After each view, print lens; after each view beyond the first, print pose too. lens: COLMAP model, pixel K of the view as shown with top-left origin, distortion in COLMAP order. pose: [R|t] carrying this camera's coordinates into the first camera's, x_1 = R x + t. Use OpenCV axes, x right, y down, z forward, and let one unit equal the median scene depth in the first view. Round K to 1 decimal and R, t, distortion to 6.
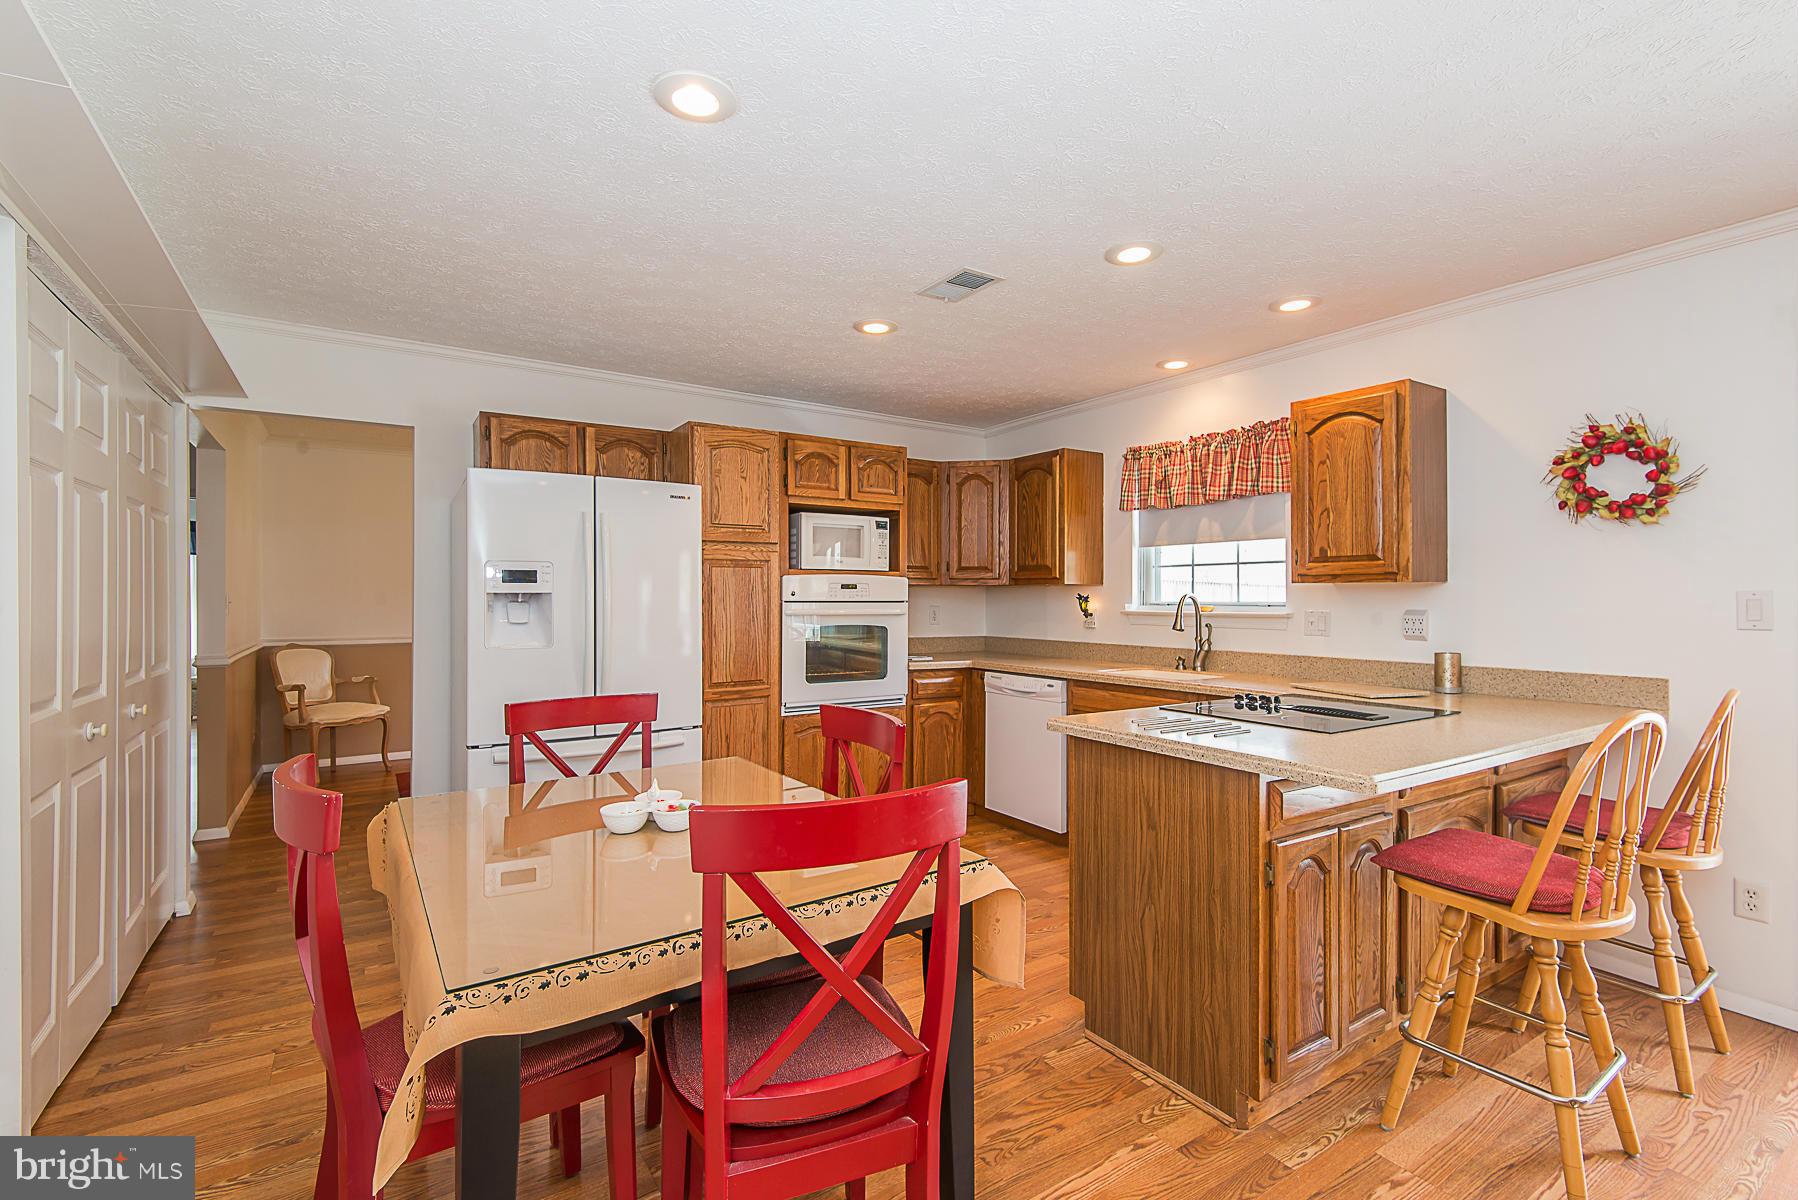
lens RADIAL K [[795.5, 0, 899.0], [0, 795.5, 600.0], [0, 0, 1]] dist [0.017314, -0.000527]
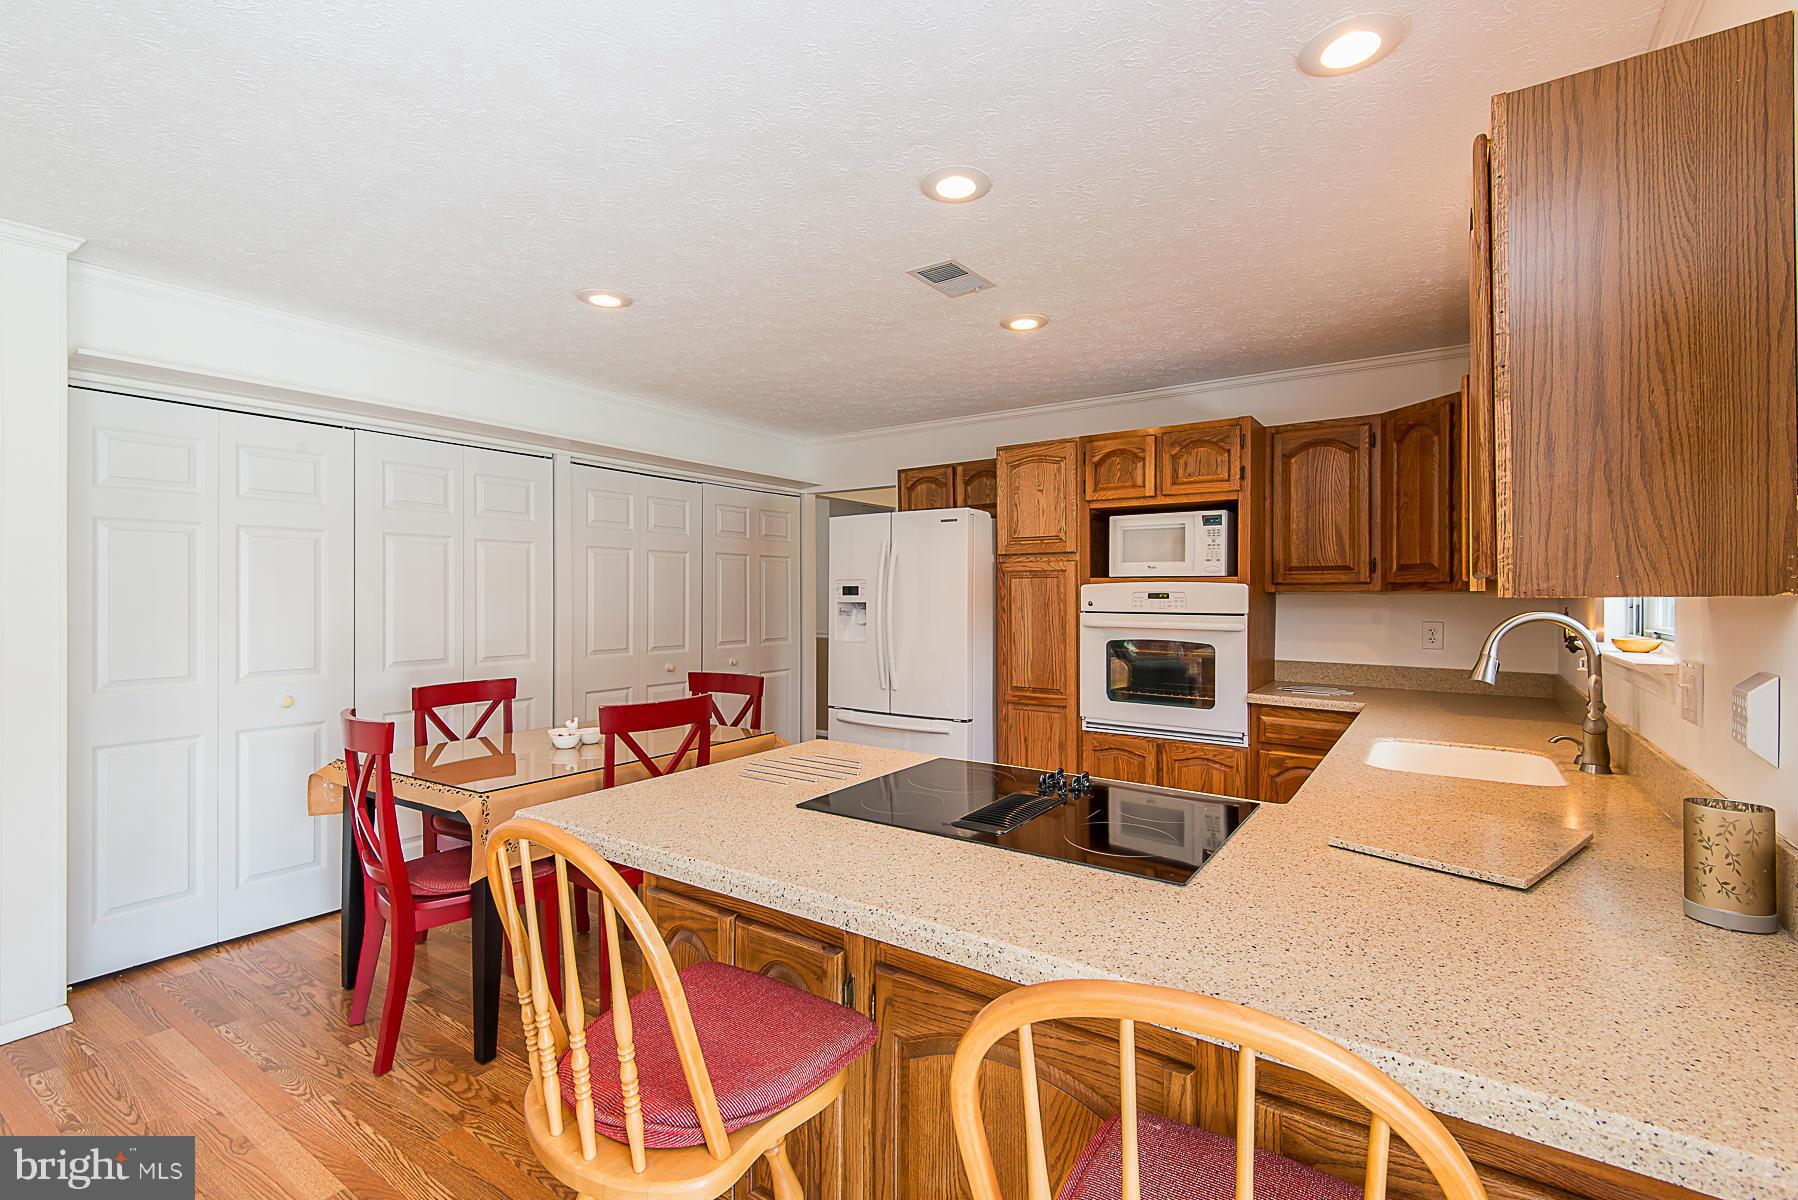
lens RADIAL K [[795.5, 0, 899.0], [0, 795.5, 600.0], [0, 0, 1]] dist [0.017314, -0.000527]
pose [[0.376912, 0.006975, -0.926223, 0.672047], [-0.004384, 0.999974, 0.005746, -0.016983], [0.926239, 0.001895, 0.376933, 0.432850]]
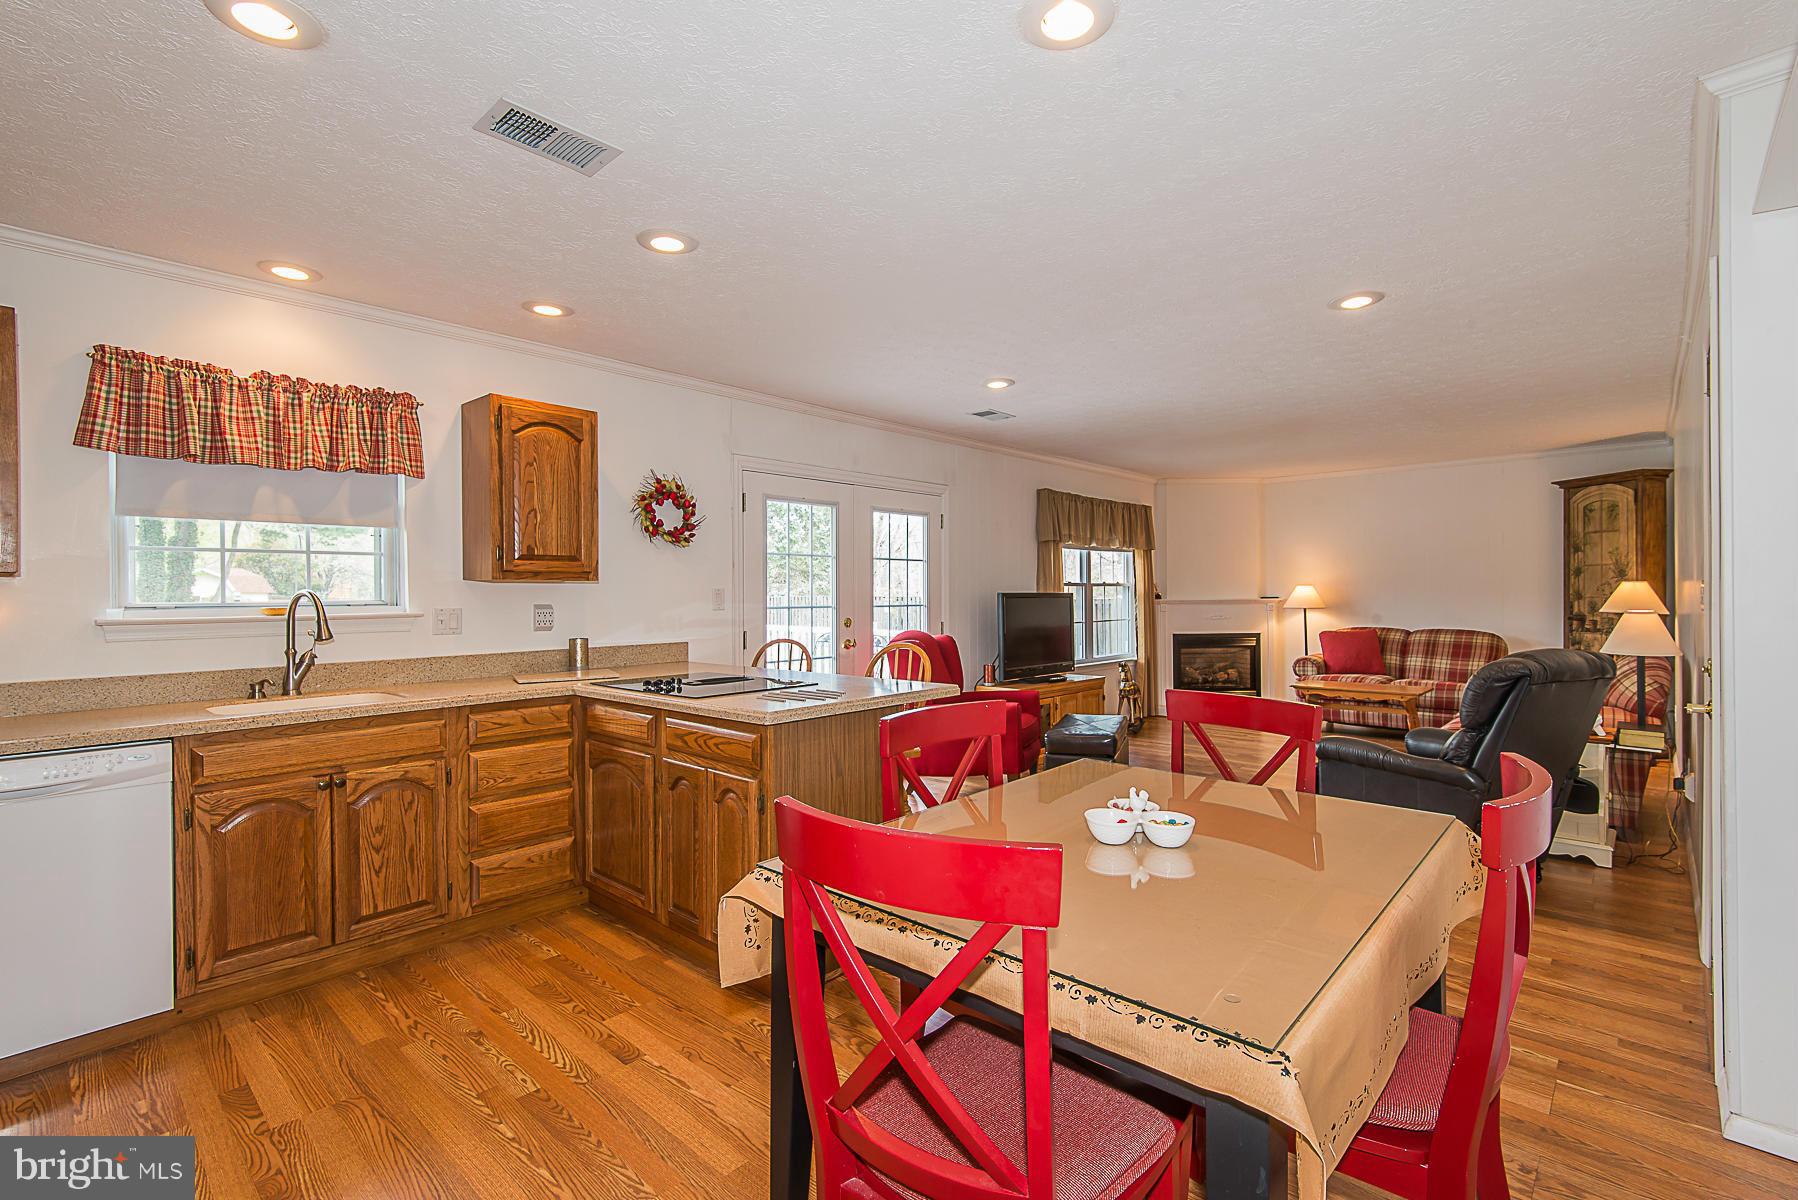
lens RADIAL K [[795.5, 0, 899.0], [0, 795.5, 600.0], [0, 0, 1]] dist [0.017314, -0.000527]
pose [[-0.222518, -0.012200, 0.974852, -0.484061], [0.010919, 0.999828, 0.015004, -0.004413], [-0.974867, 0.013983, -0.222347, 0.623237]]
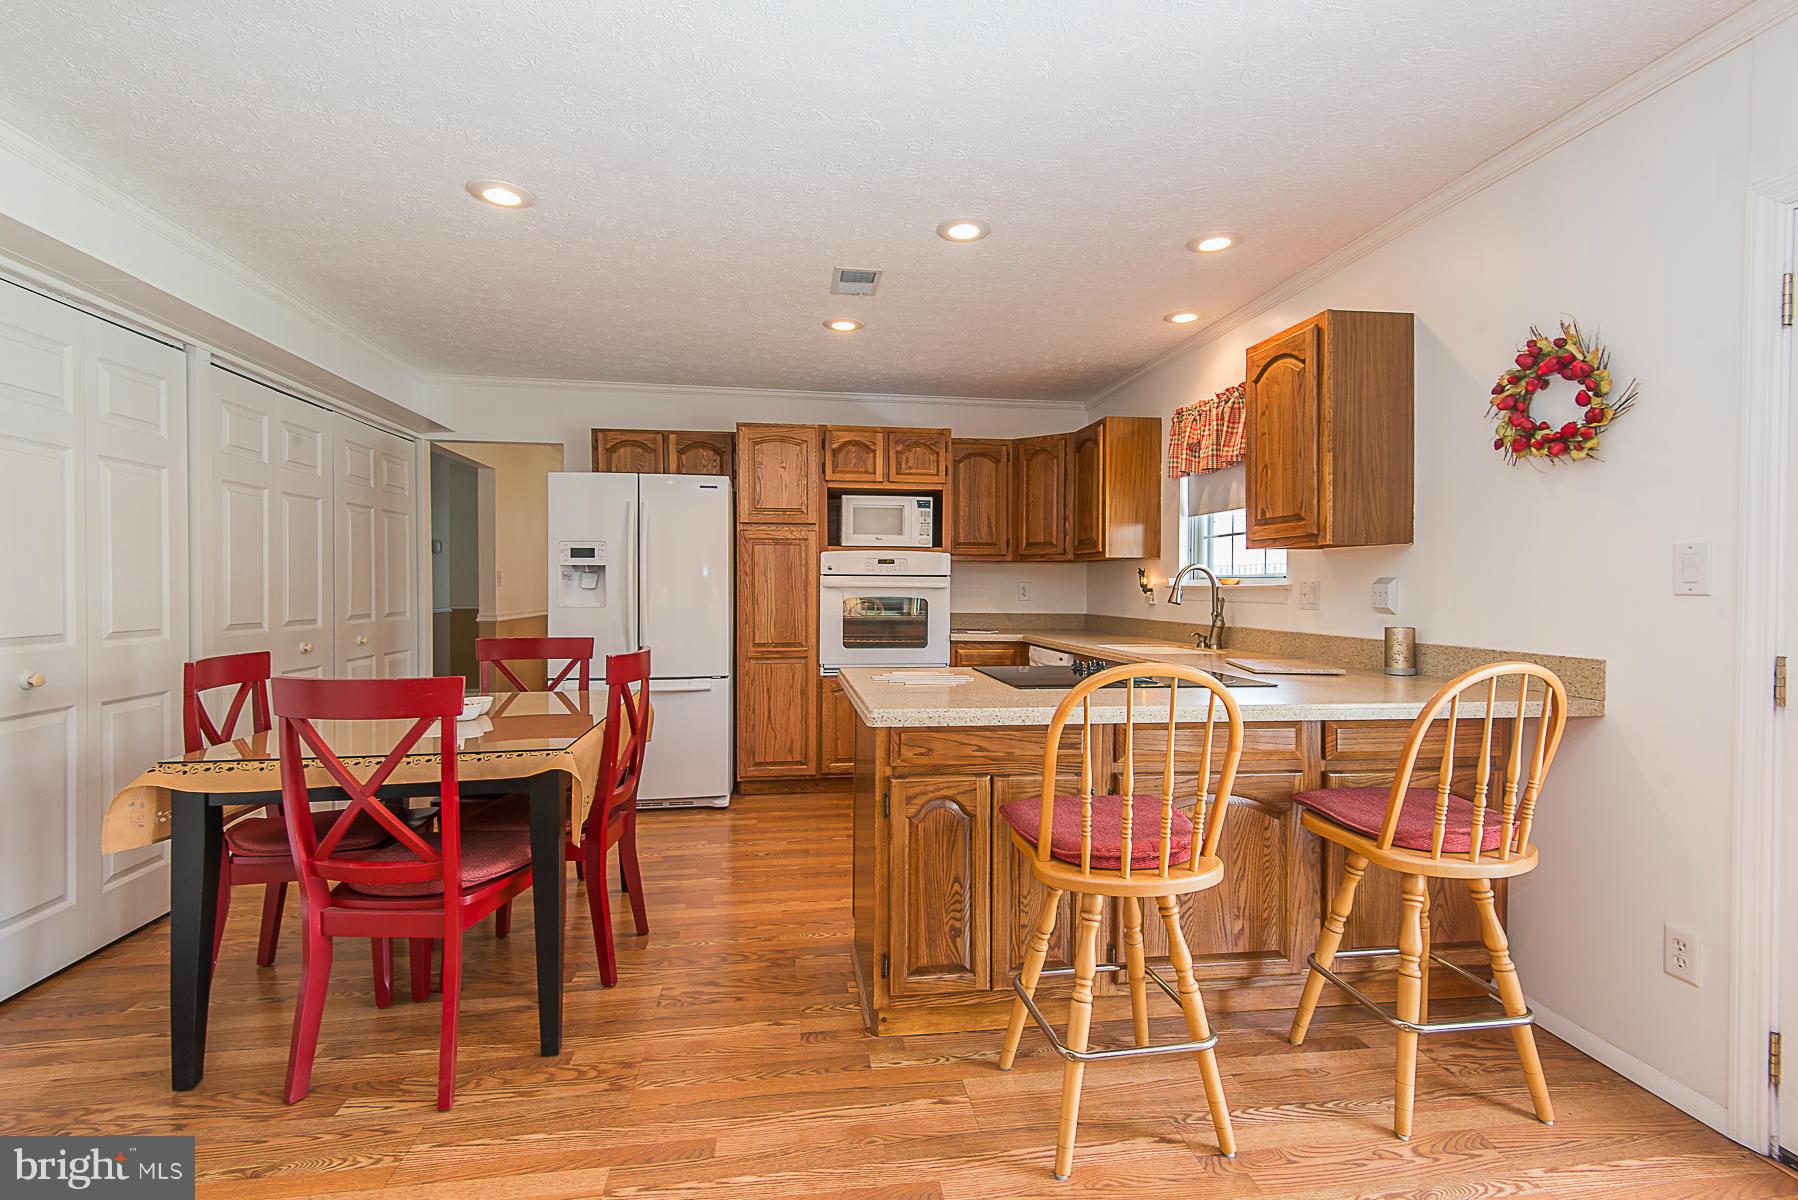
lens RADIAL K [[806.5, 0, 902.3], [0, 806.5, 598.9], [0, 0, 1]] dist [0.022238, -0.000260]
pose [[0.908973, 0.009374, -0.416750, 0.442044], [-0.004443, 0.999908, 0.012800, 0.021169], [0.416832, -0.009783, 0.908931, 0.003361]]
